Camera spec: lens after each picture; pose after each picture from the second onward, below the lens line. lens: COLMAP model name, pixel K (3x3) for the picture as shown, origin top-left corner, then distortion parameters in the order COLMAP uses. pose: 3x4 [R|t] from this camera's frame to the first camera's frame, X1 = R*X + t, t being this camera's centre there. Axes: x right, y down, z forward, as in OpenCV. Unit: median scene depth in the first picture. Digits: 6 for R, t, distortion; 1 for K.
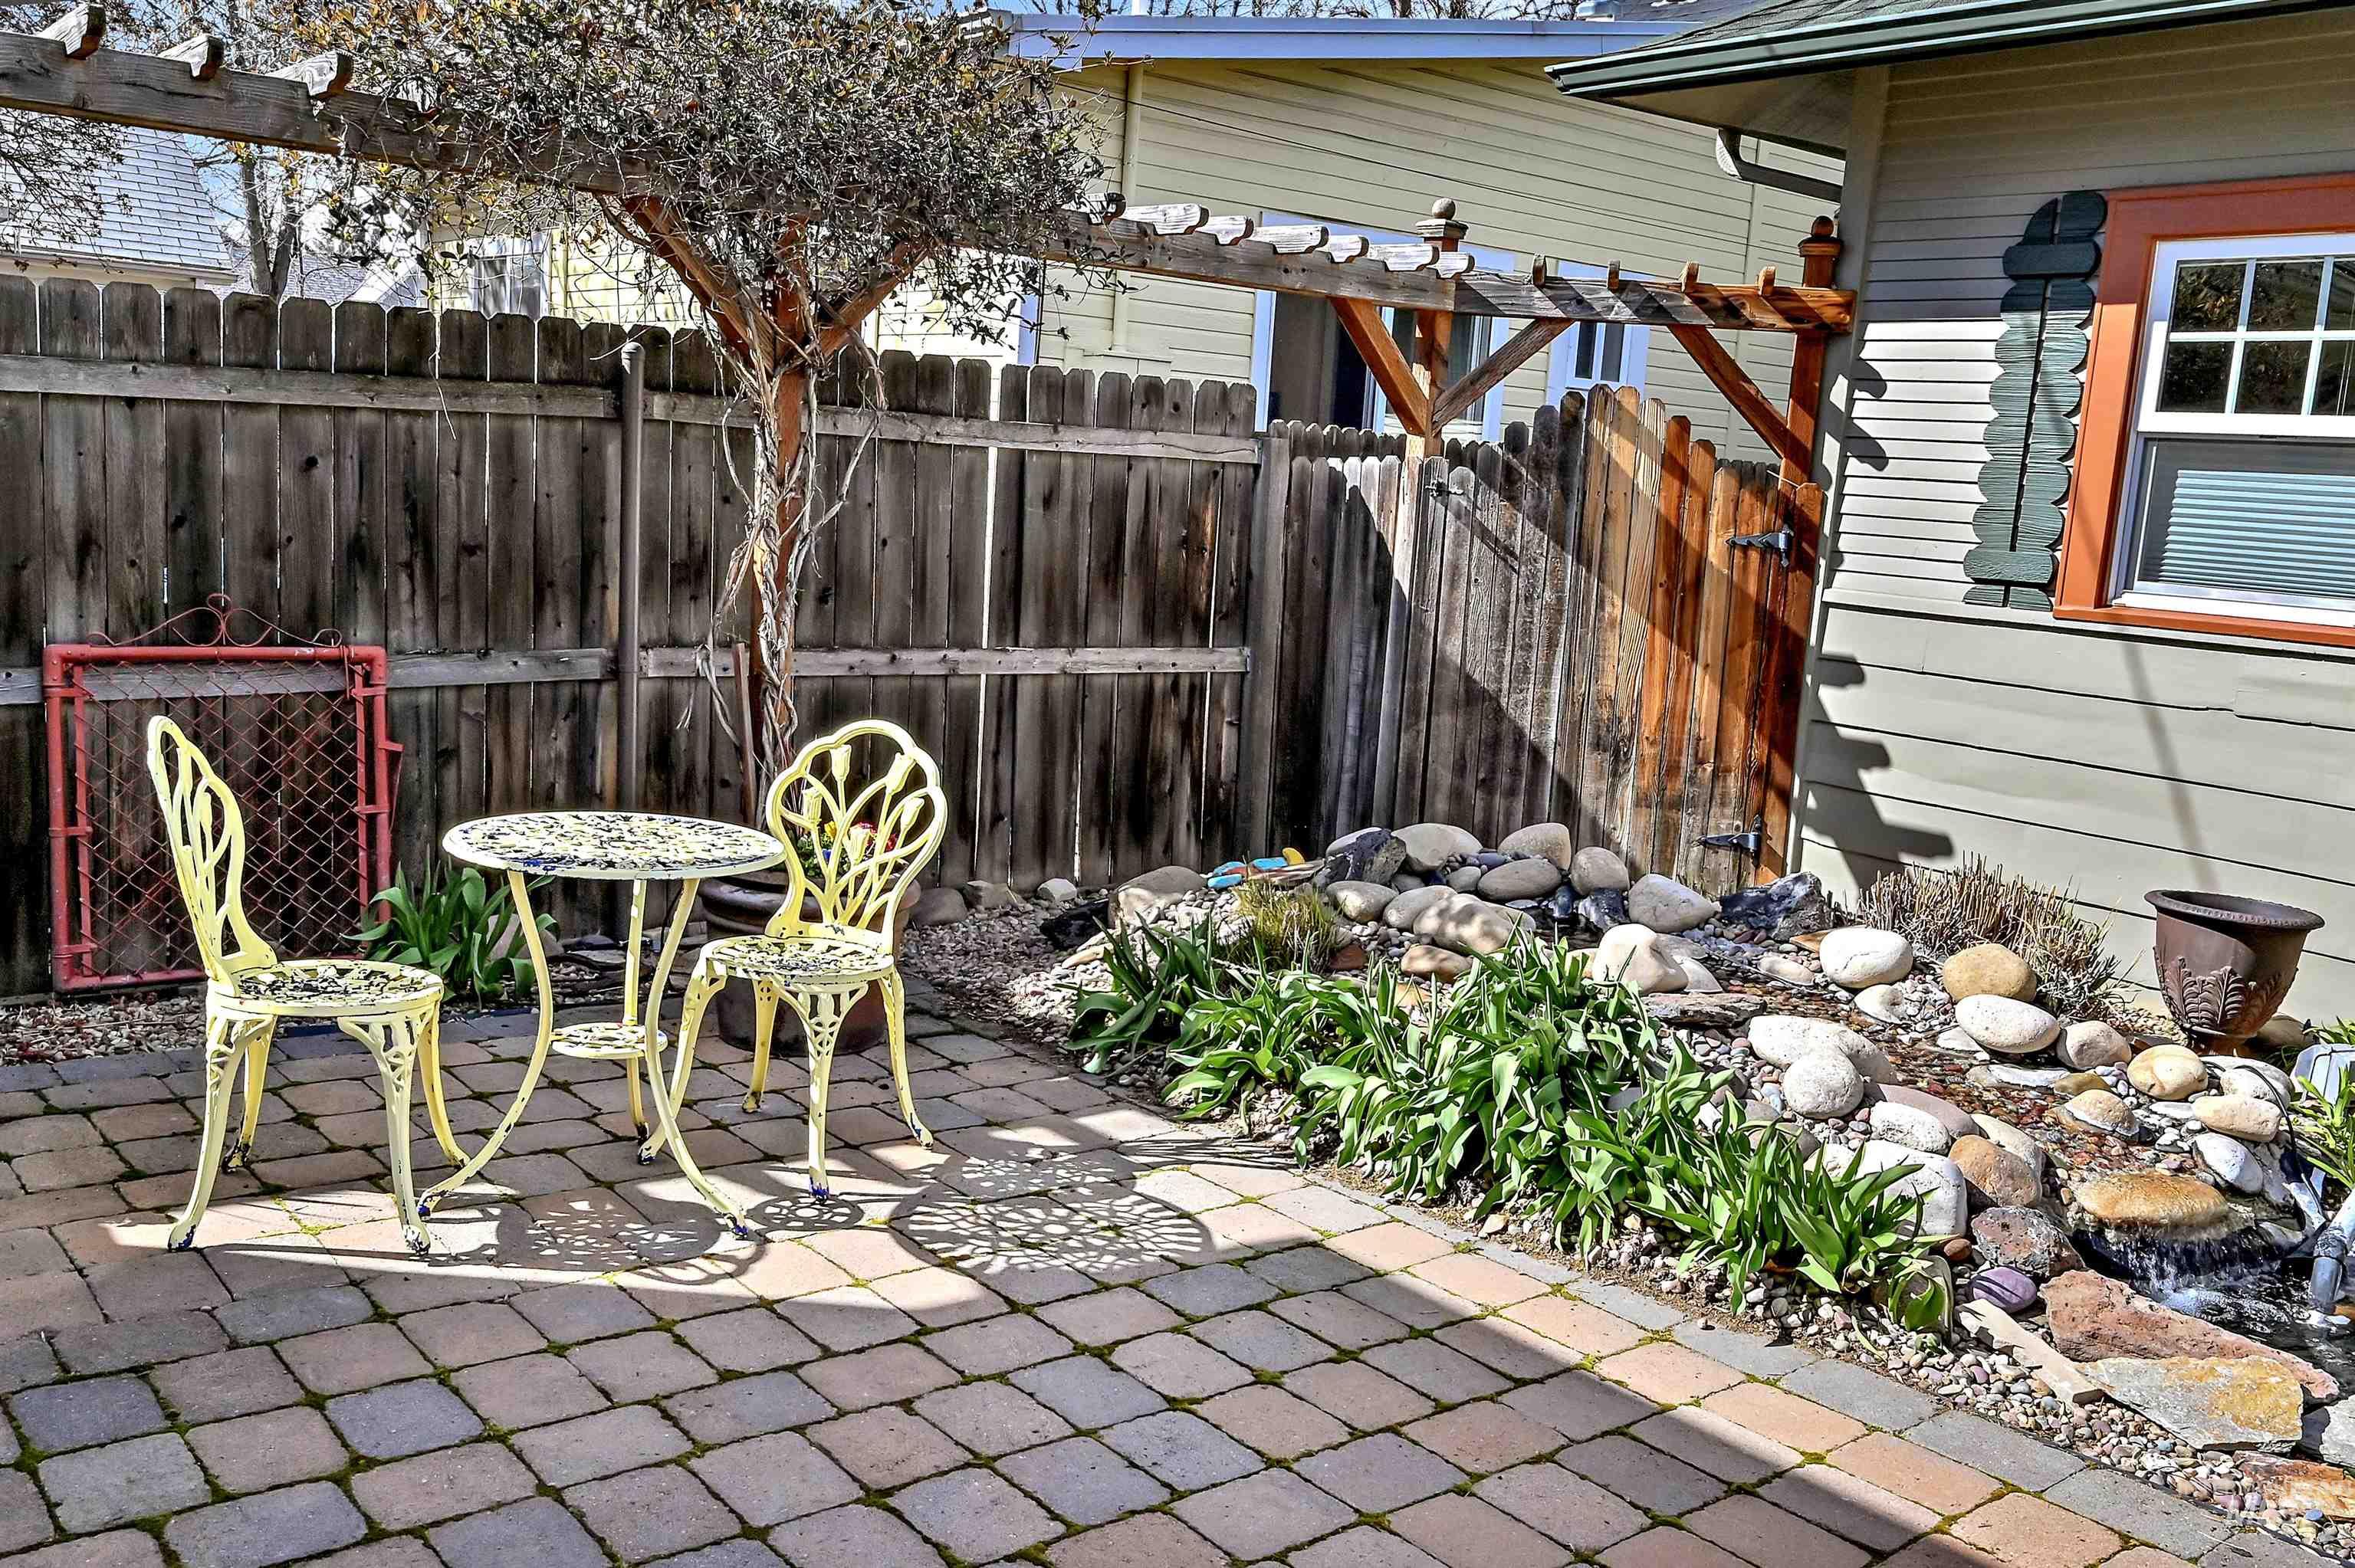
lens RADIAL K [[2035.5, 0, 1136.8], [0, 2035.5, 786.5], [0, 0, 1]] dist [0.000825, -0.006636]
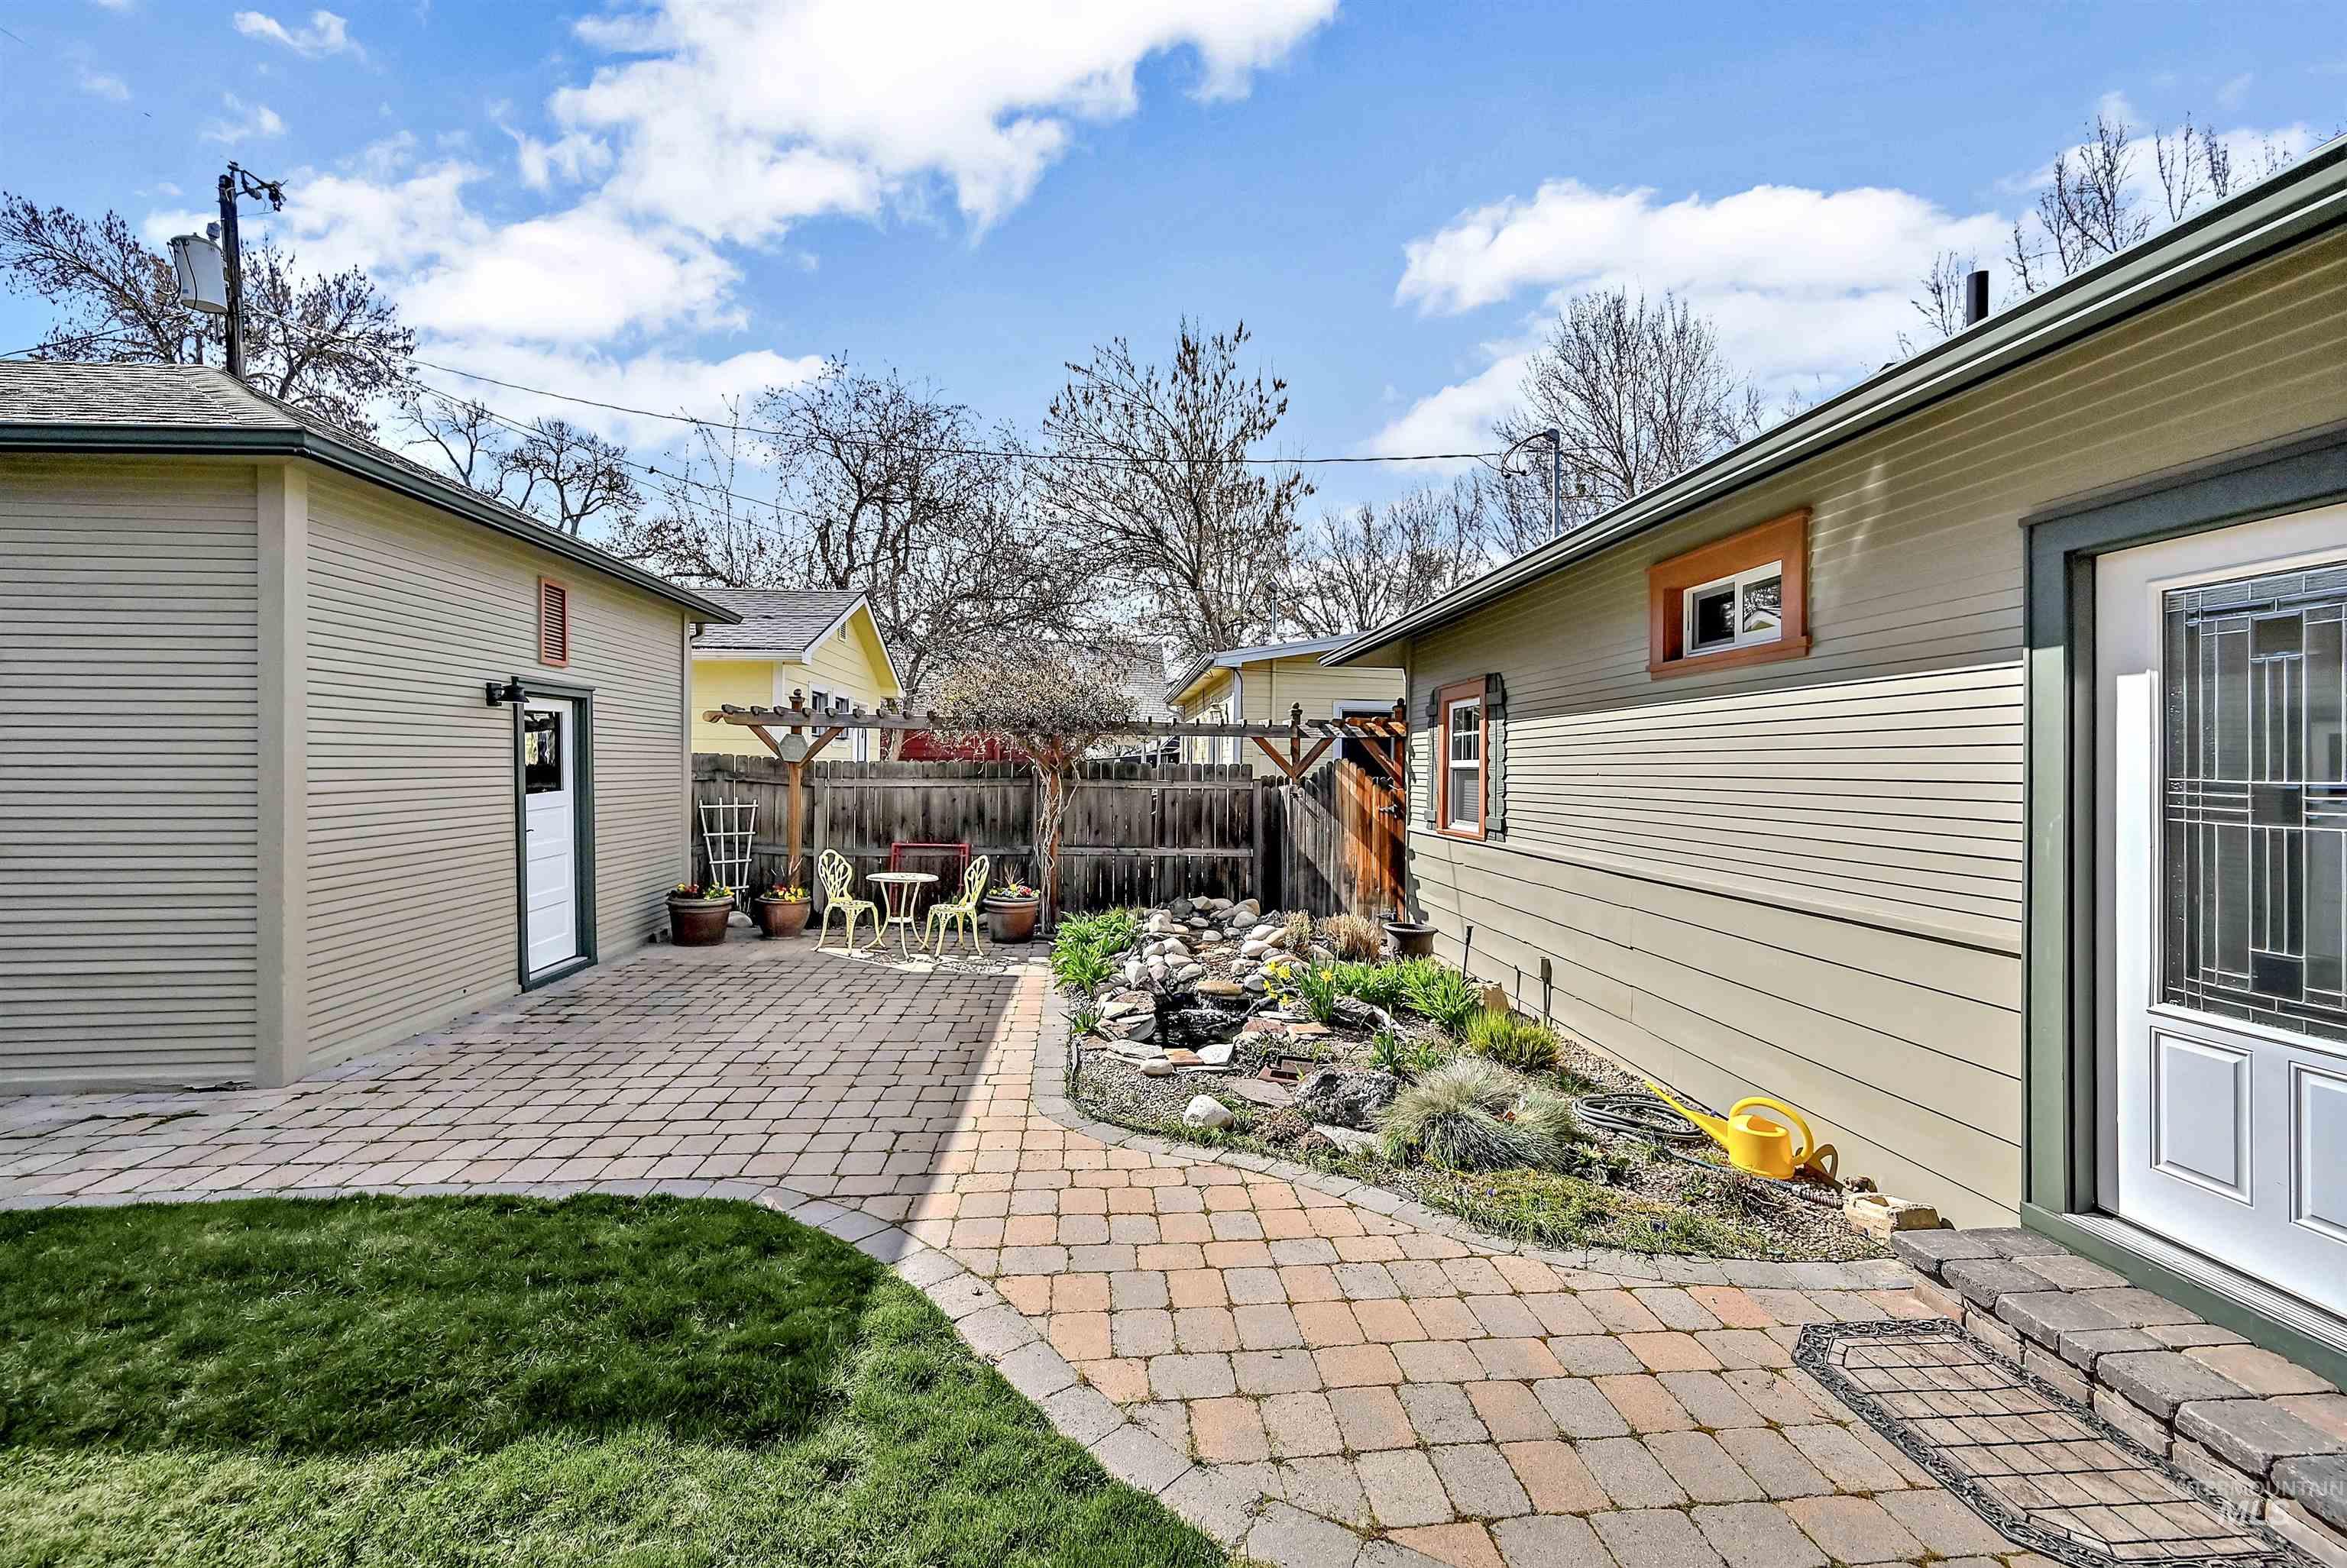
lens RADIAL K [[965.8, 0, 1173.5], [0, 965.8, 784.0], [0, 0, 1]] dist [-0.000730, -0.000104]
pose [[0.835361, -0.042469, -0.548059, 0.819894], [-0.049202, 0.987233, -0.151496, 0.065935], [0.547496, 0.153519, 0.822606, -0.294808]]
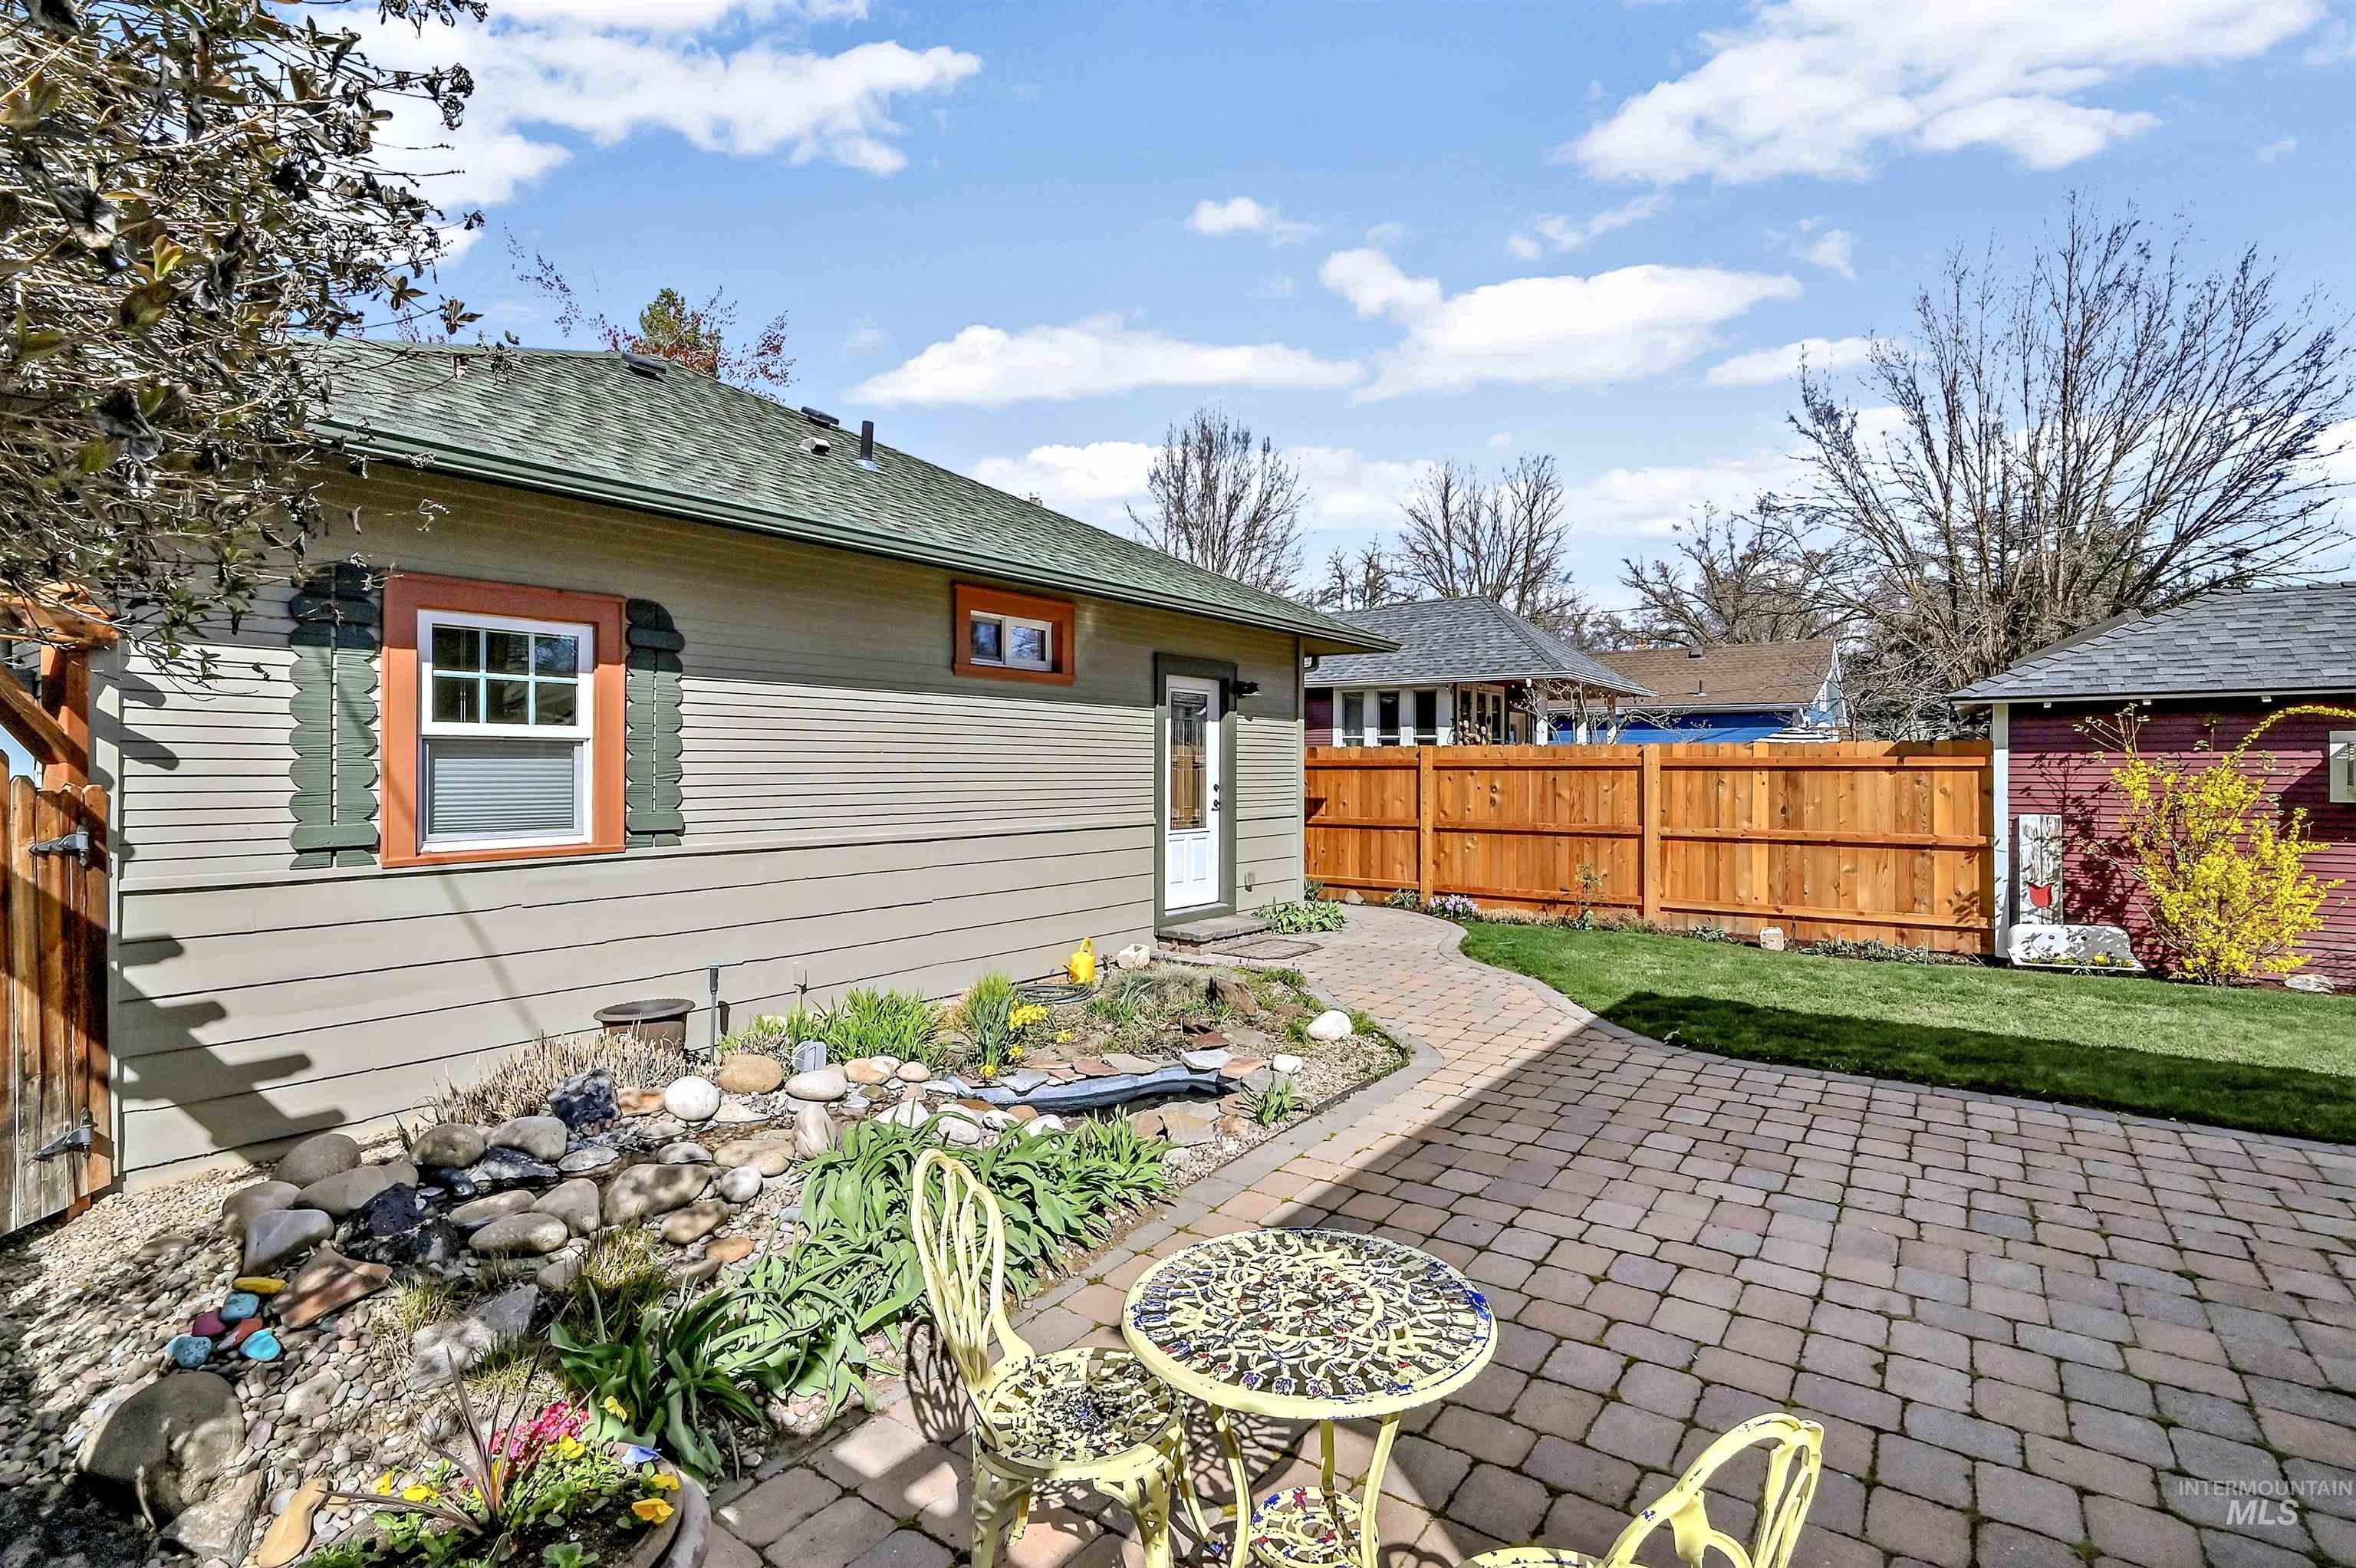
lens RADIAL K [[1081.0, 0, 1178.0], [0, 1081.0, 784.0], [0, 0, 1]] dist [-0.002670, -0.000158]
pose [[-0.265103, -0.078740, 0.961000, -0.364566], [0.134256, 0.983937, 0.117656, -0.142057], [-0.954828, 0.160211, -0.250273, 0.610684]]
